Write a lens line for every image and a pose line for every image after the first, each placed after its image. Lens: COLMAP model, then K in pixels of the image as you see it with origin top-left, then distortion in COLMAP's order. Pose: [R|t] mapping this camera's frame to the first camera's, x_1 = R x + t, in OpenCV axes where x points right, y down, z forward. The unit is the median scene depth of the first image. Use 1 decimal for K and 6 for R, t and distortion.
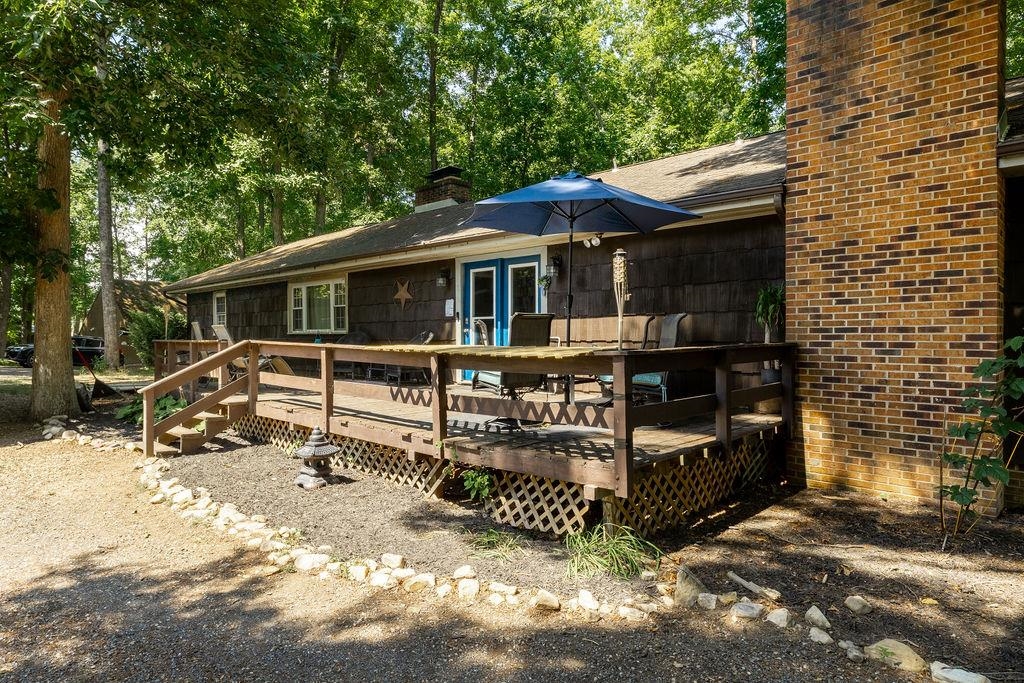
lens RADIAL K [[591.1, 0, 512.2], [0, 591.1, 341.7], [0, 0, 1]] dist [0.001222, -0.001824]
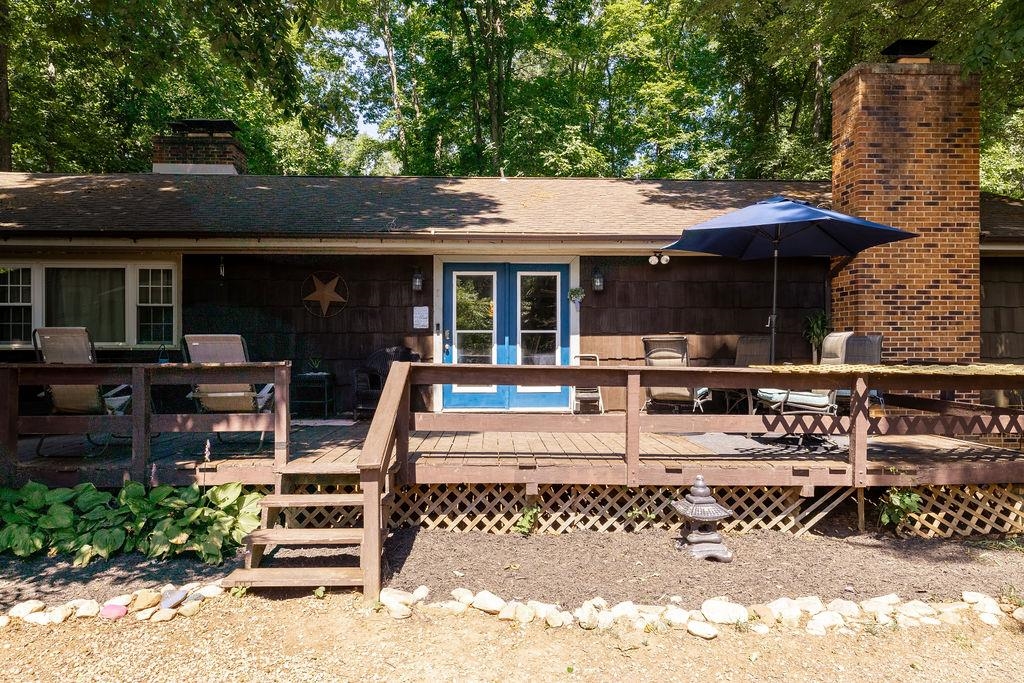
lens RADIAL K [[605.1, 0, 512.1], [0, 605.1, 342.1], [0, 0, 1]] dist [-0.000048, -0.000304]
pose [[0.704044, 0.011467, 0.710063, -1.074627], [0.006915, 0.999712, -0.023001, -0.010812], [-0.710122, 0.021104, 0.703762, 0.649298]]
